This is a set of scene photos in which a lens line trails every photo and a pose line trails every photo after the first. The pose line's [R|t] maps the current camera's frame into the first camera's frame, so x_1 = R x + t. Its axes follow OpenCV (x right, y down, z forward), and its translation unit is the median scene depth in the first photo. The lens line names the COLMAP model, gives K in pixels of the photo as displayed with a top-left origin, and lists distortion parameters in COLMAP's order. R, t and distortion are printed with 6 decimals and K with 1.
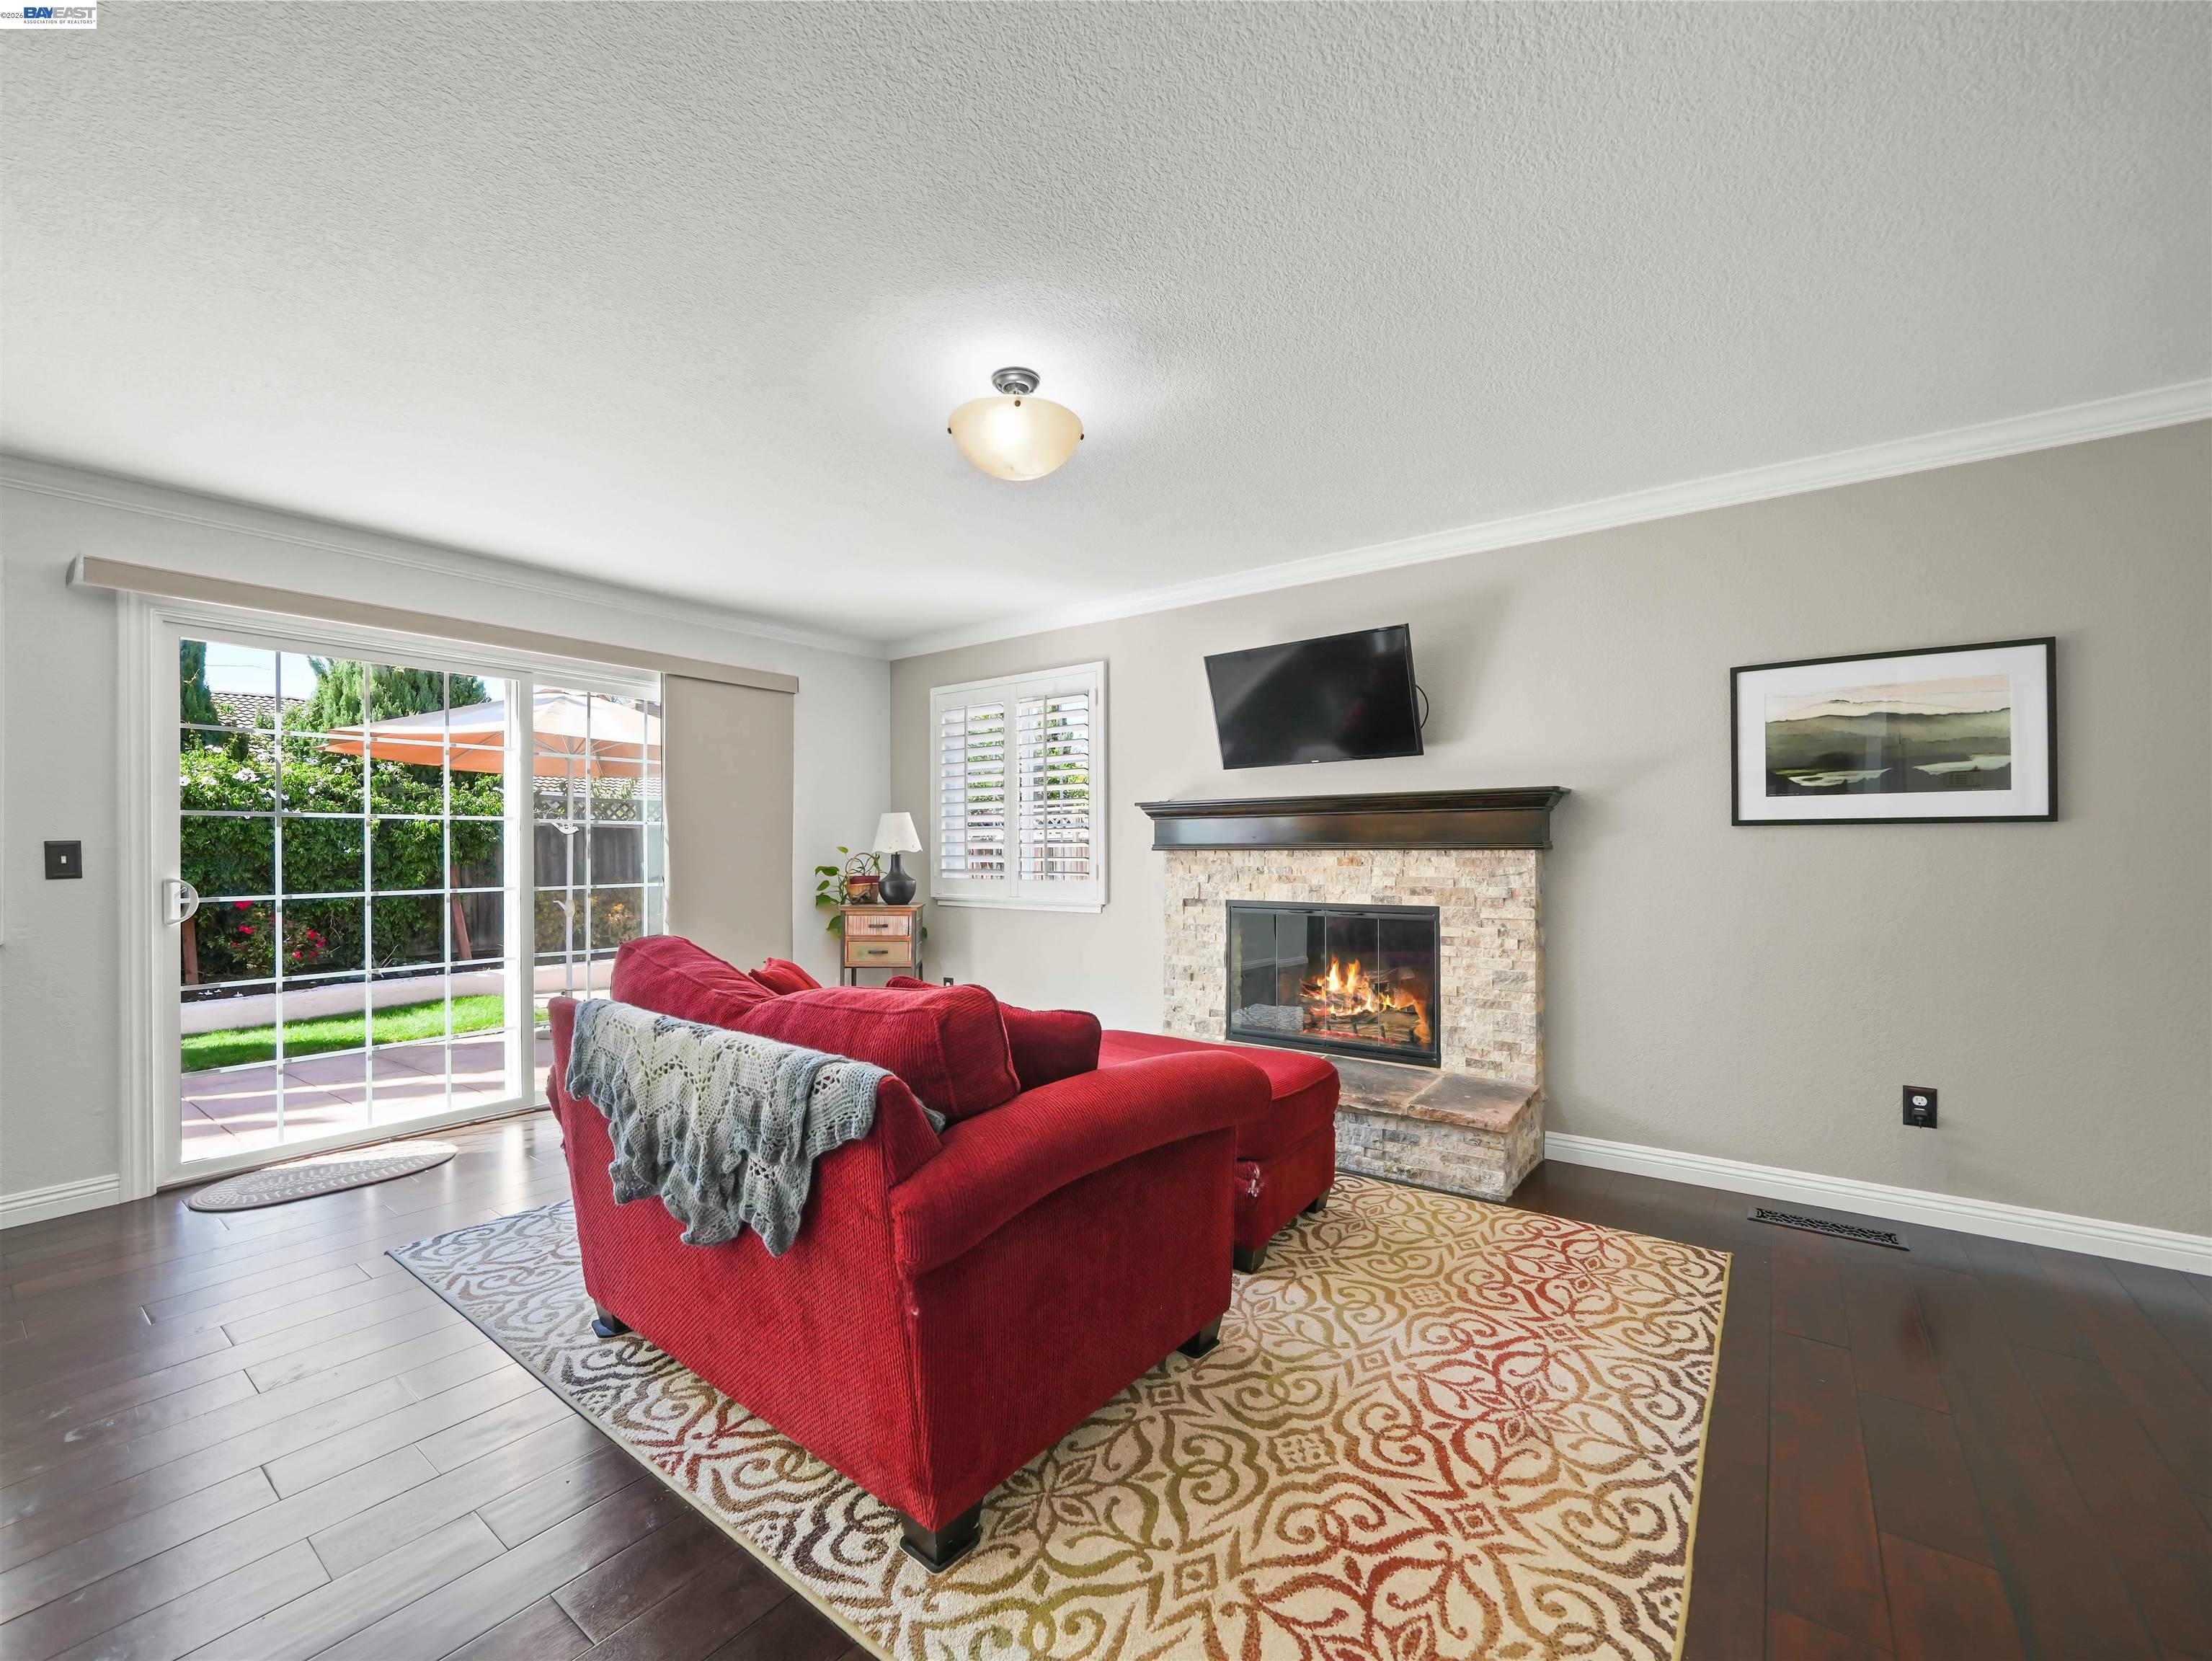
lens RADIAL K [[917.8, 0, 1103.5], [0, 917.8, 837.3], [0, 0, 1]] dist [-0.023073, 0.000855]
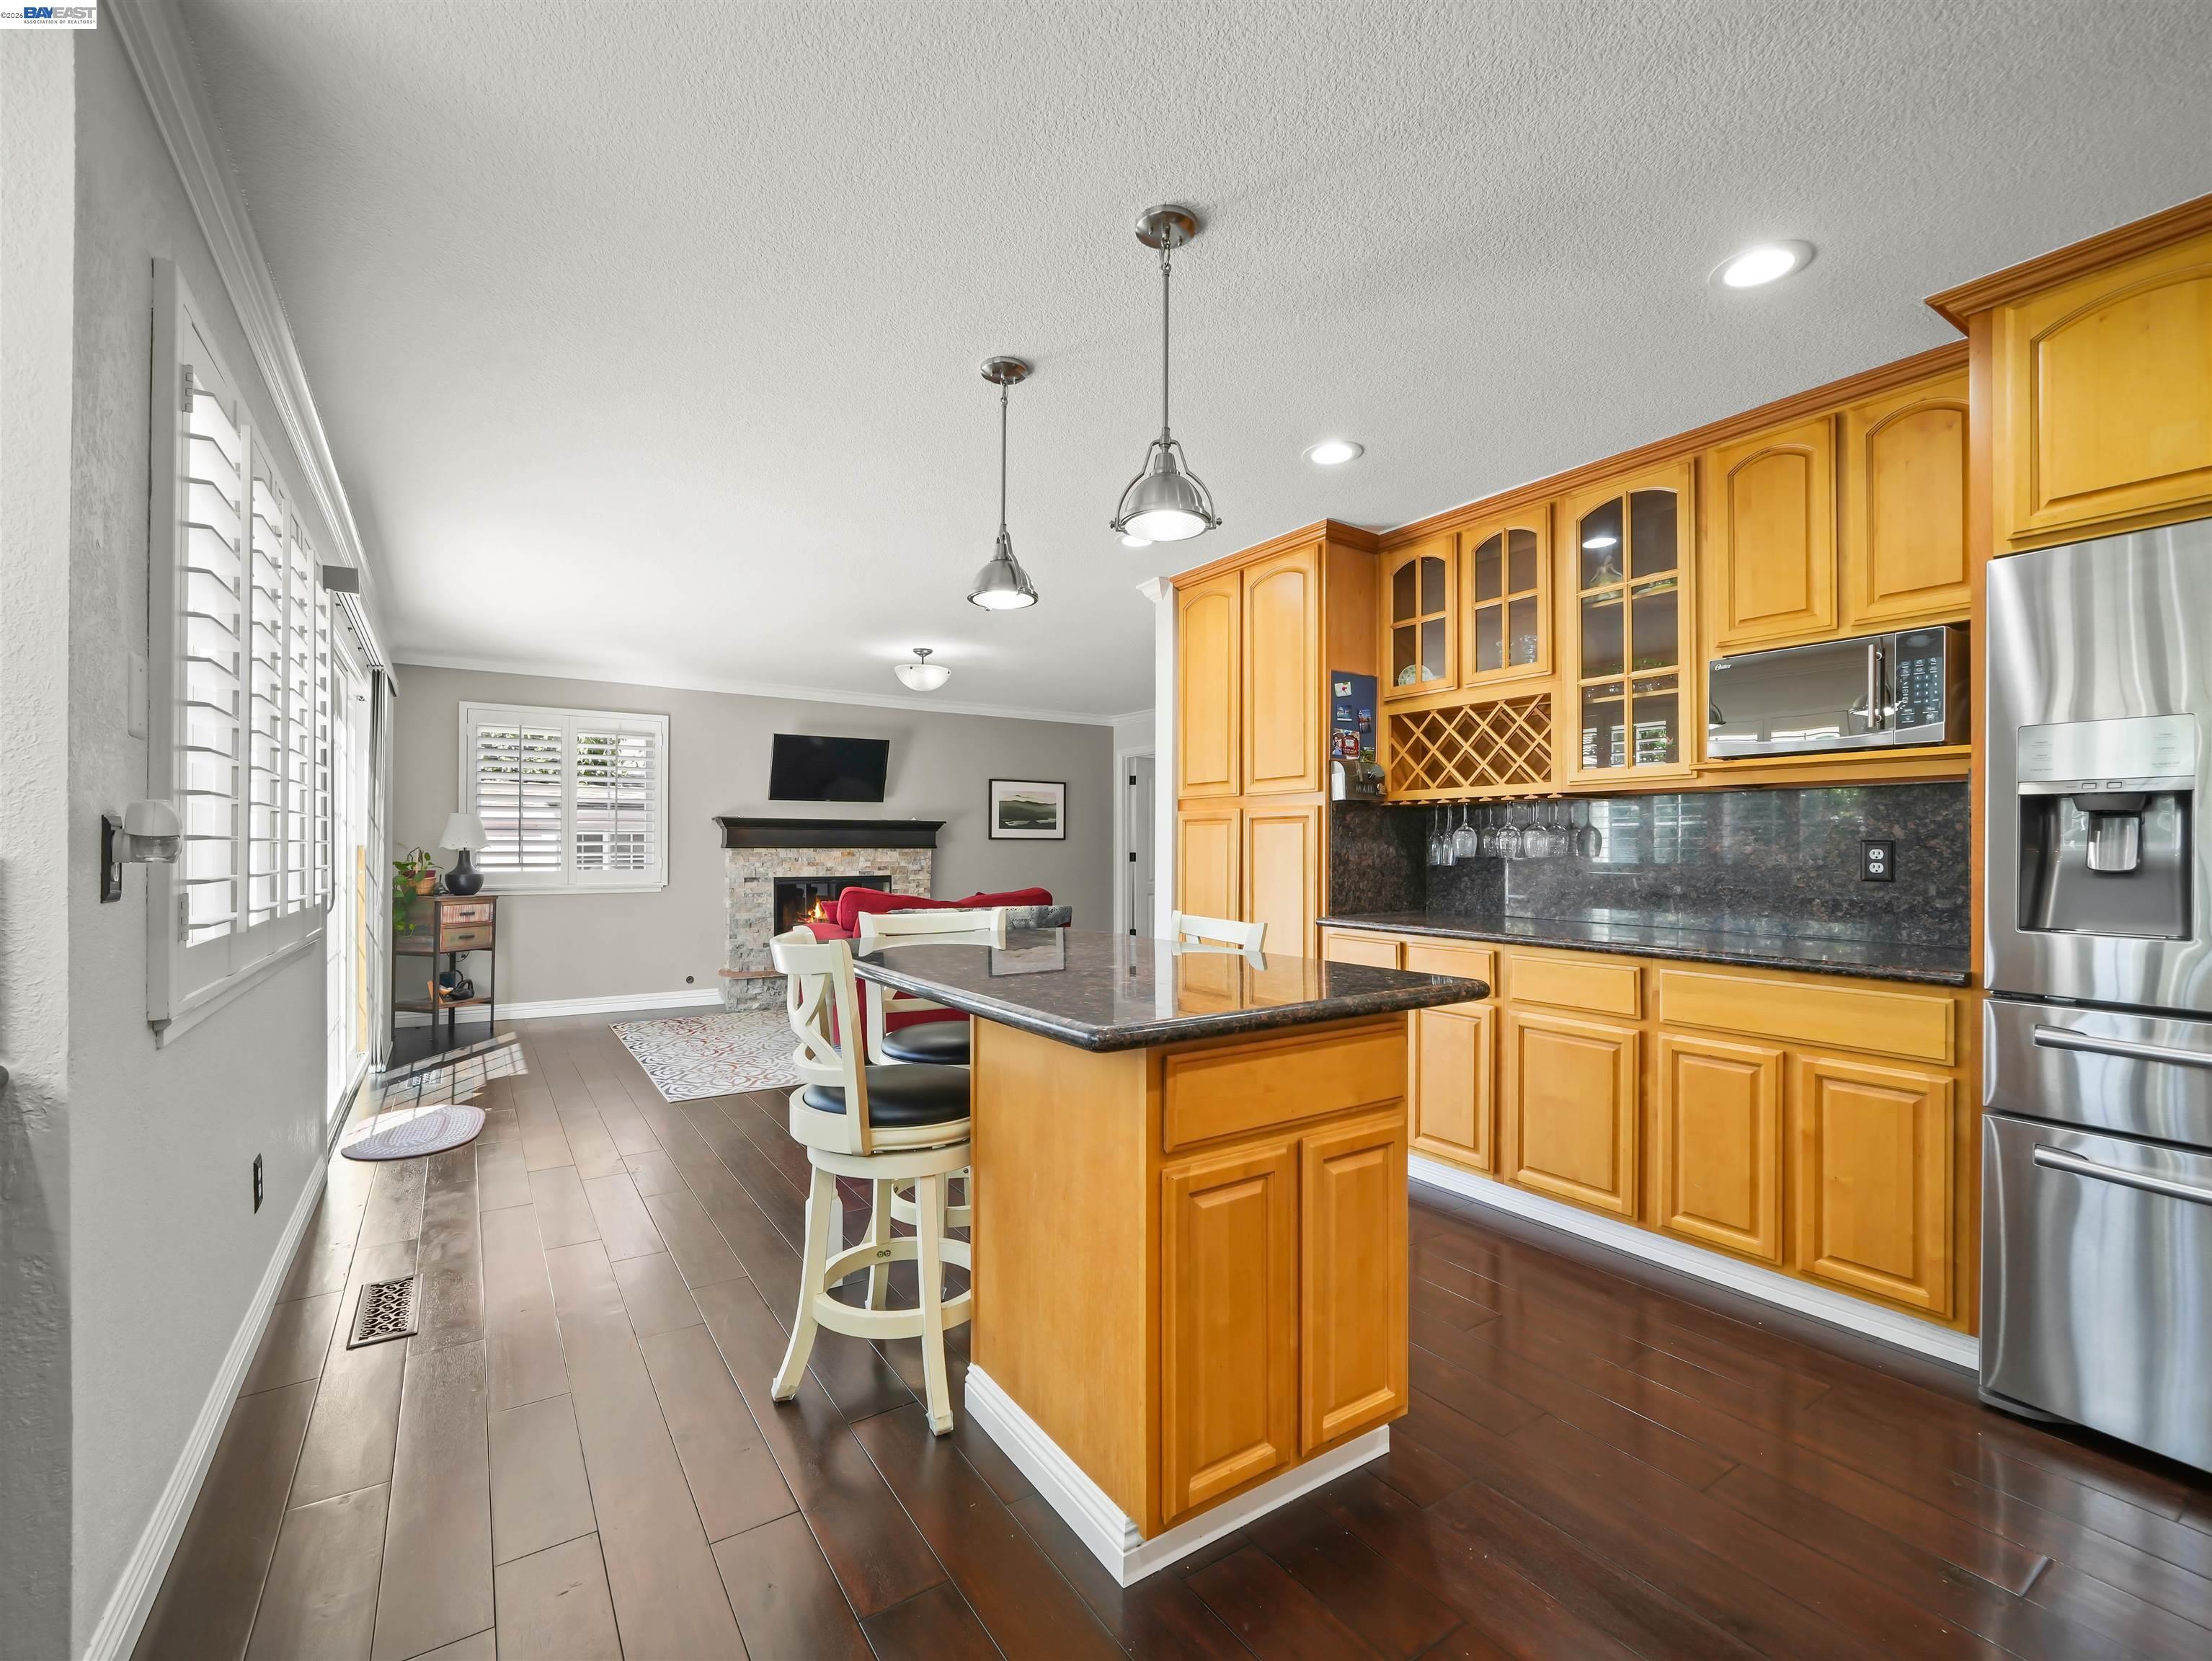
lens RADIAL K [[917.8, 0, 1103.0], [0, 917.8, 843.7], [0, 0, 1]] dist [-0.023073, 0.000855]
pose [[0.331287, 0.008886, 0.943488, -1.890831], [-0.015289, 0.999875, -0.004049, 0.006142], [-0.943406, -0.013083, 0.331381, -0.192705]]
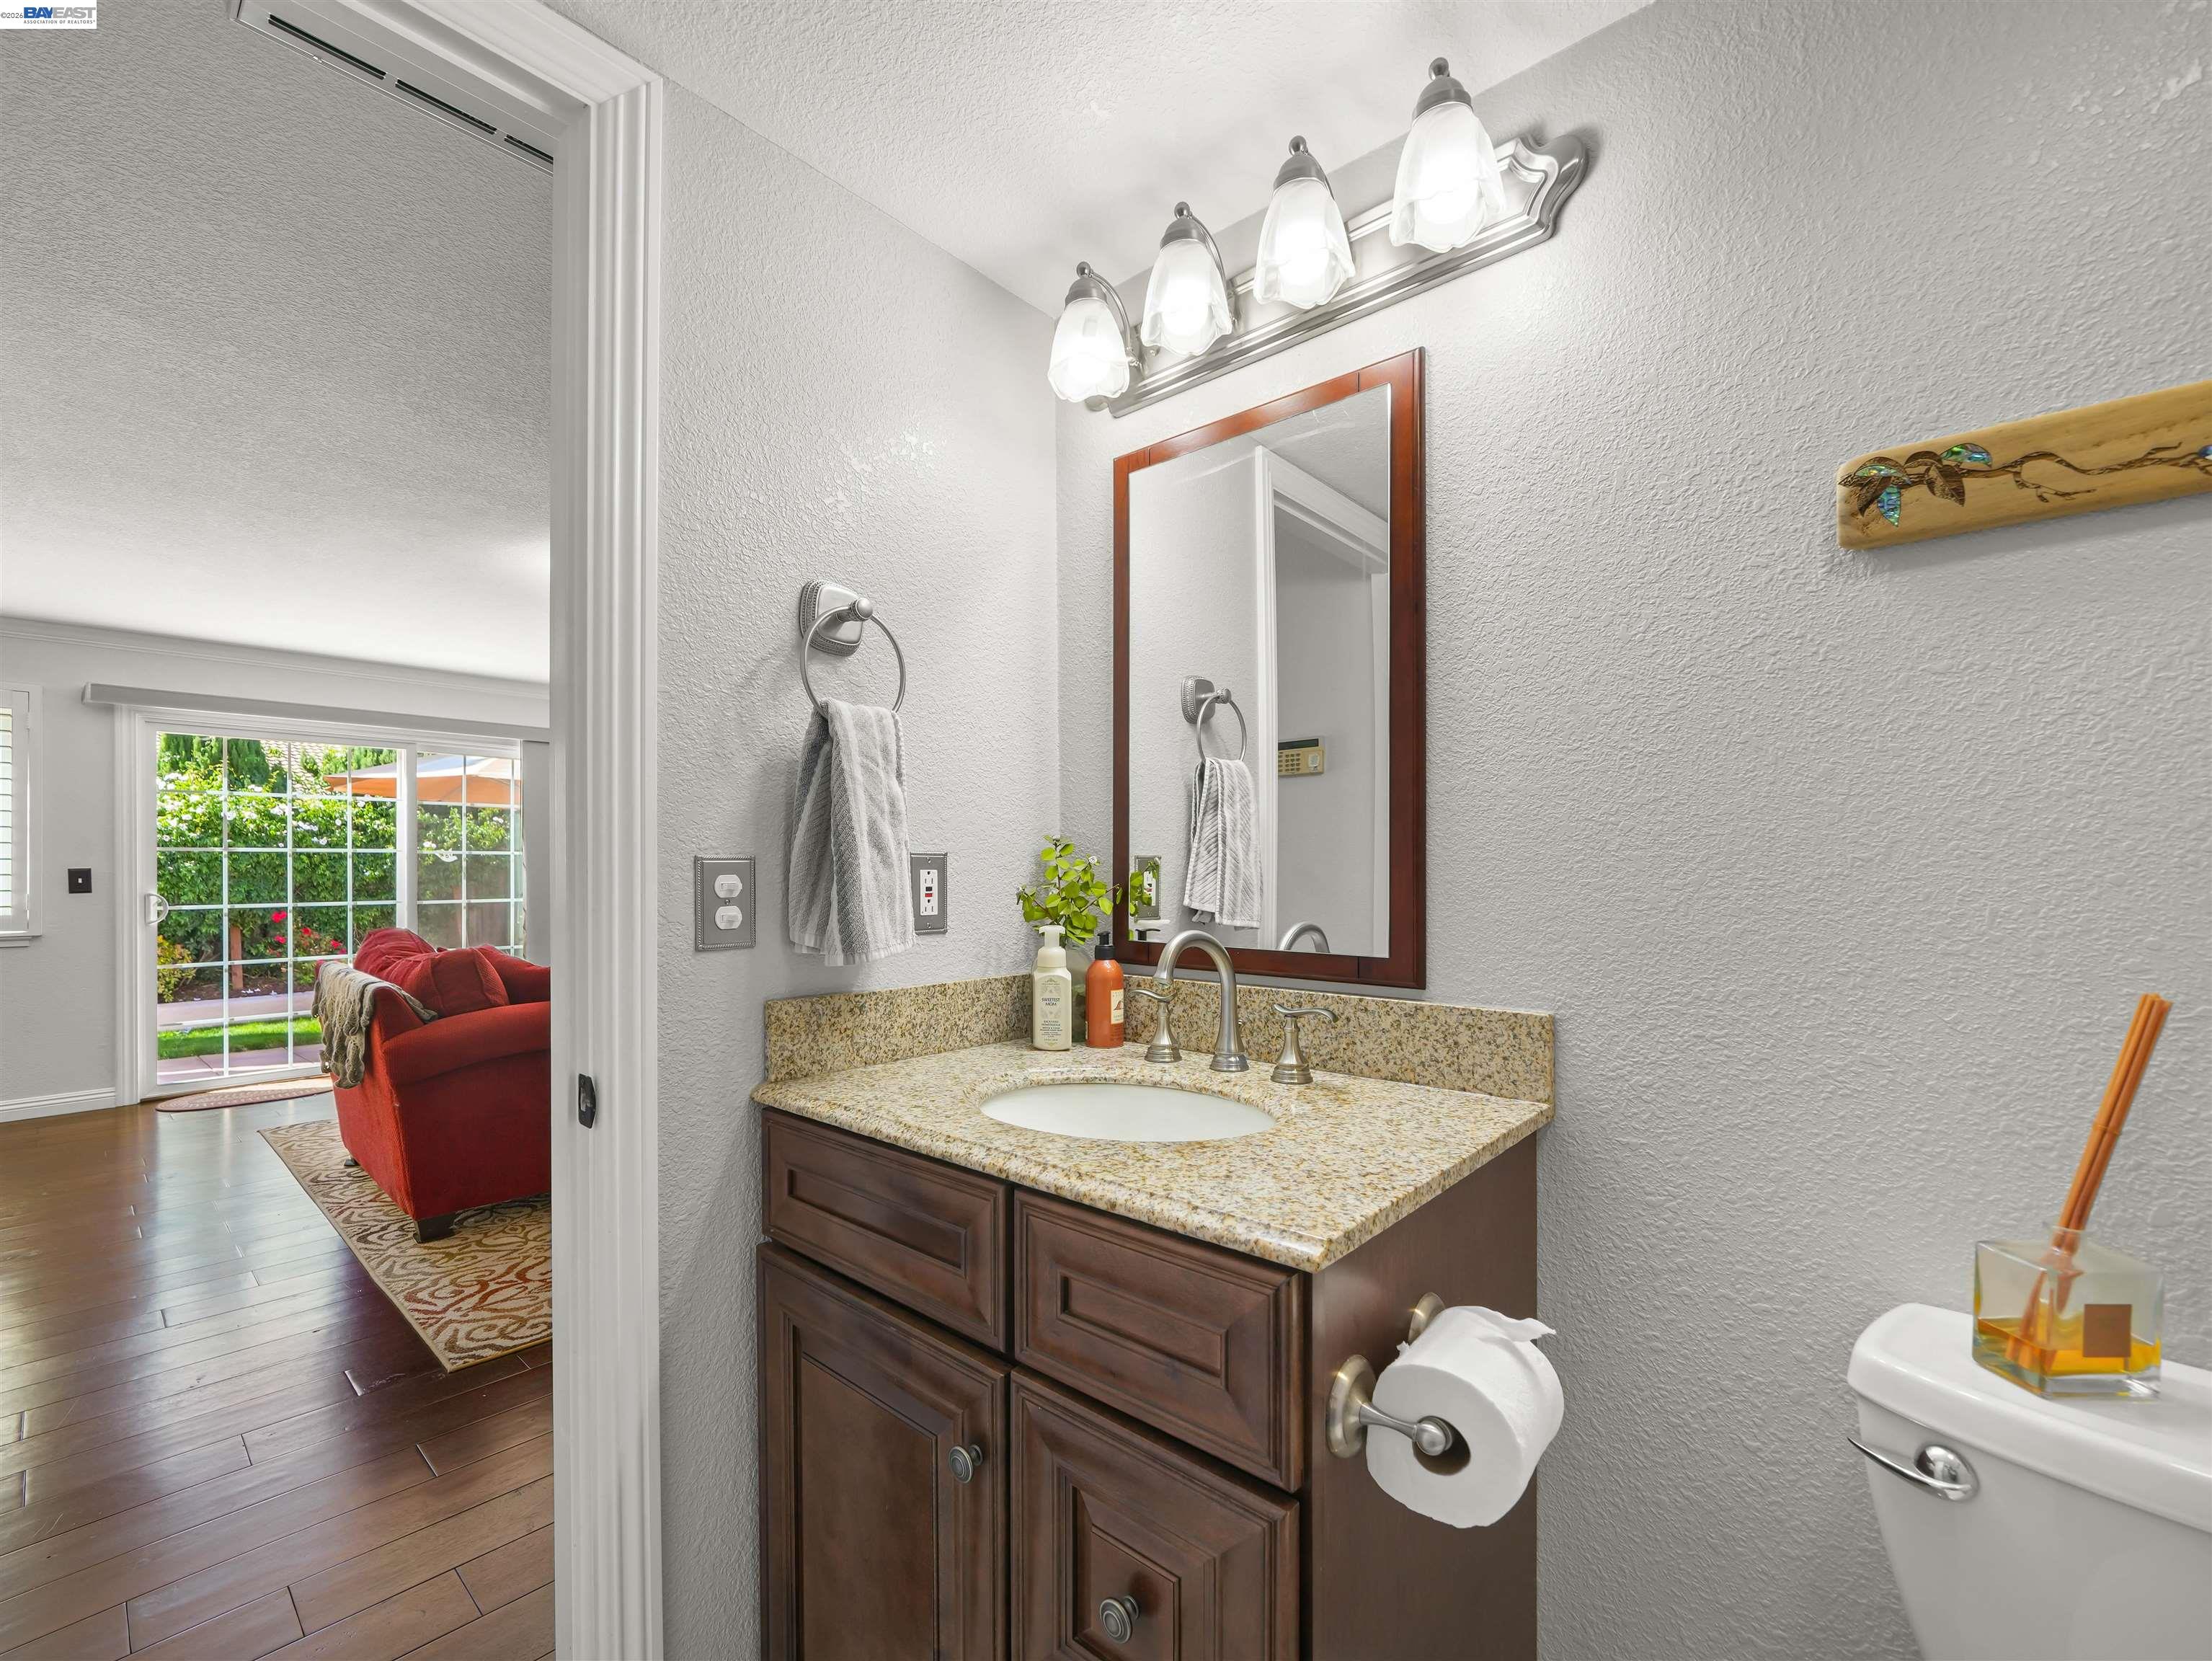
lens RADIAL K [[917.8, 0, 1067.8], [0, 917.8, 854.0], [0, 0, 1]] dist [-0.023073, 0.000855]
pose [[0.996861, -0.002545, -0.079129, 0.700143], [0.002157, 0.999985, -0.004984, -0.010016], [0.079140, 0.004798, 0.996852, -0.431788]]
